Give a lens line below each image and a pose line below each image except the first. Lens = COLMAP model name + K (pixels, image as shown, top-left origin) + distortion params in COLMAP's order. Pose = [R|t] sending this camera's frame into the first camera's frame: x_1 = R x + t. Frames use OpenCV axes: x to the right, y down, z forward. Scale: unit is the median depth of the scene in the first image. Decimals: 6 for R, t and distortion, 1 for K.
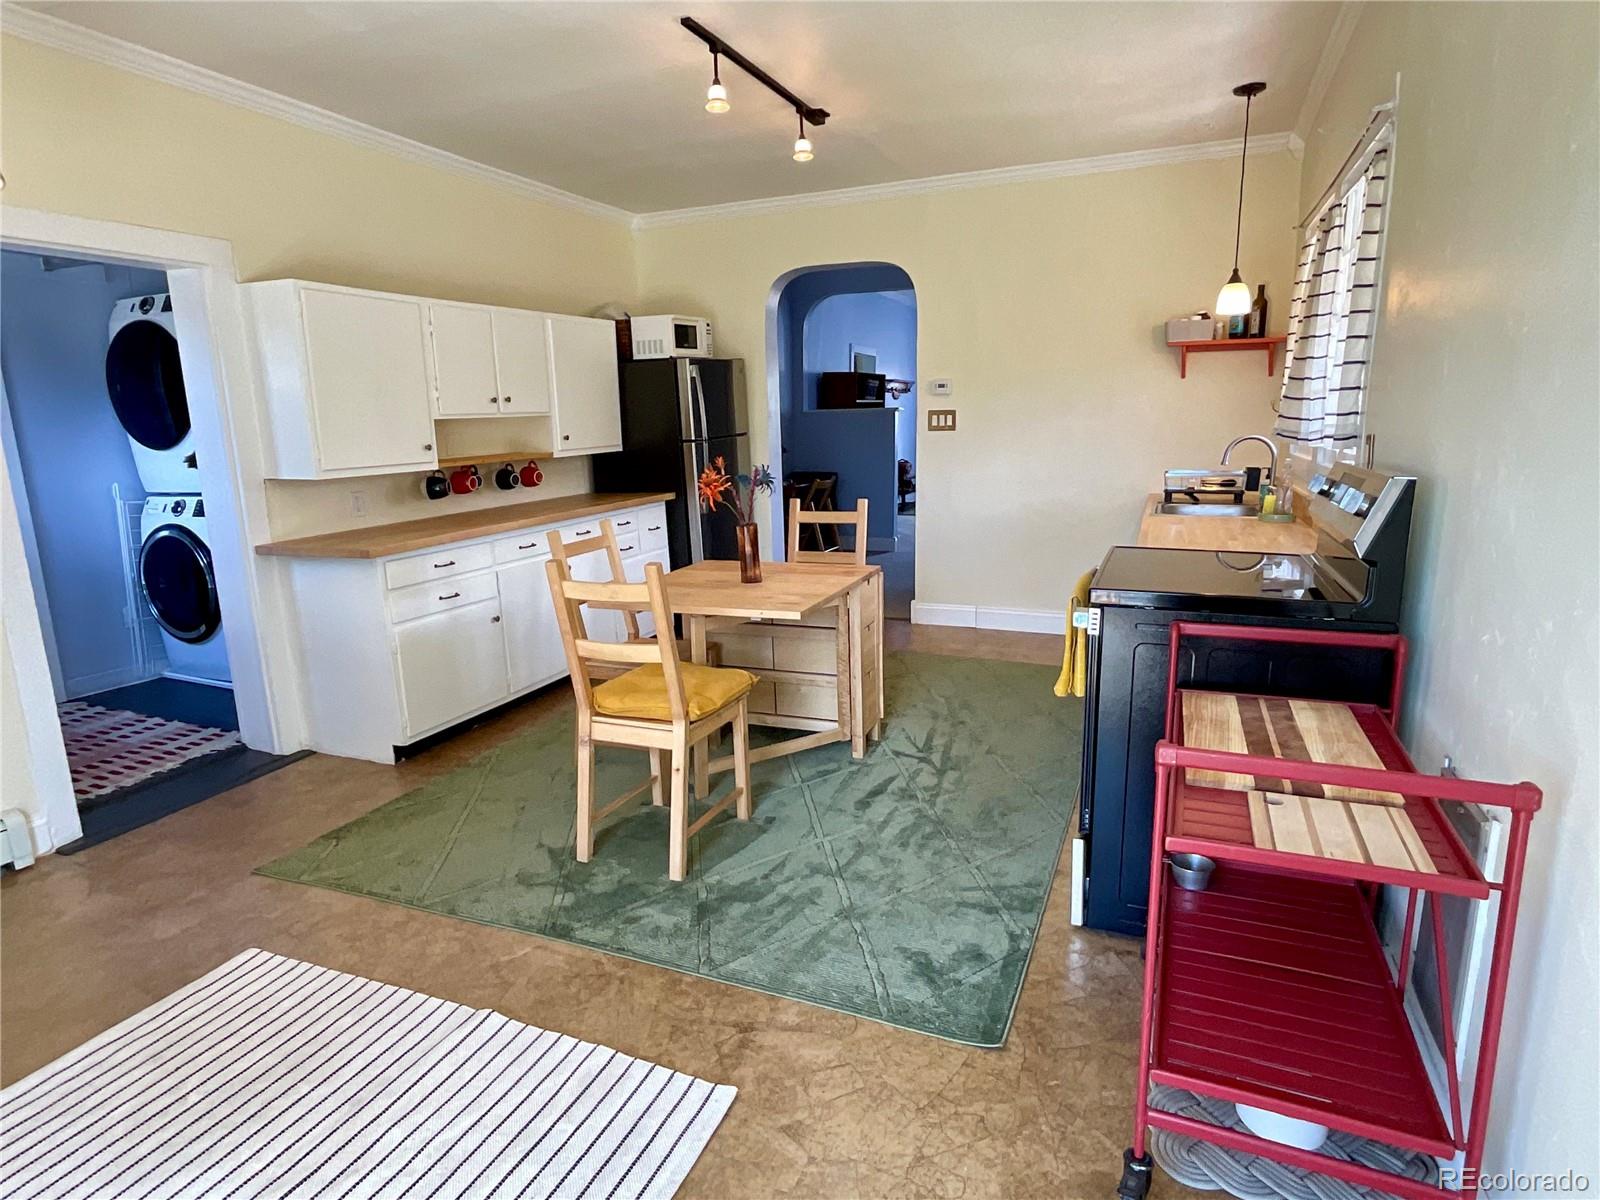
lens RADIAL K [[865.0, 0, 800.2], [0, 865.0, 595.8], [0, 0, 1]] dist [-0.001723, -0.000100]
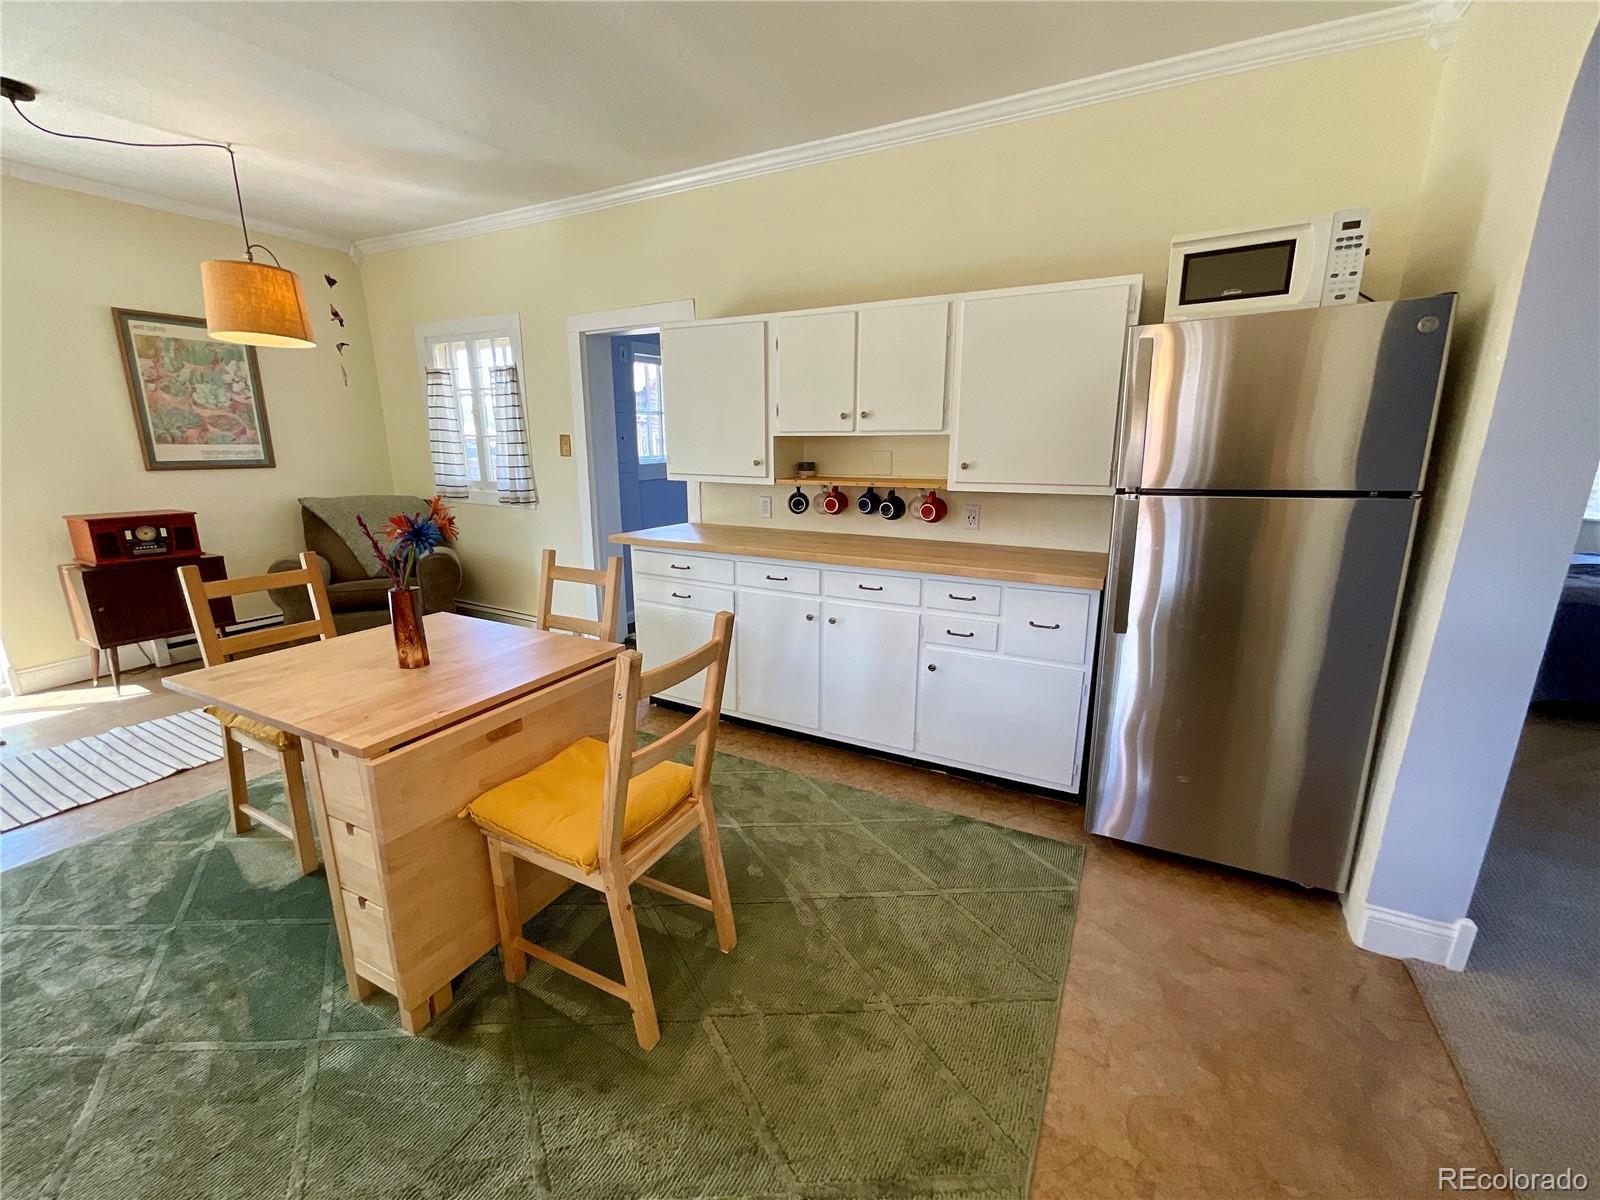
lens RADIAL K [[644.9, 0, 802.0], [0, 644.9, 598.0], [0, 0, 1]] dist [-0.004103, 0.000920]
pose [[-0.070909, 0.267314, -0.960997, 0.328024], [-0.208168, 0.938243, 0.276344, -0.220202], [0.975519, 0.219644, -0.010884, 0.985703]]
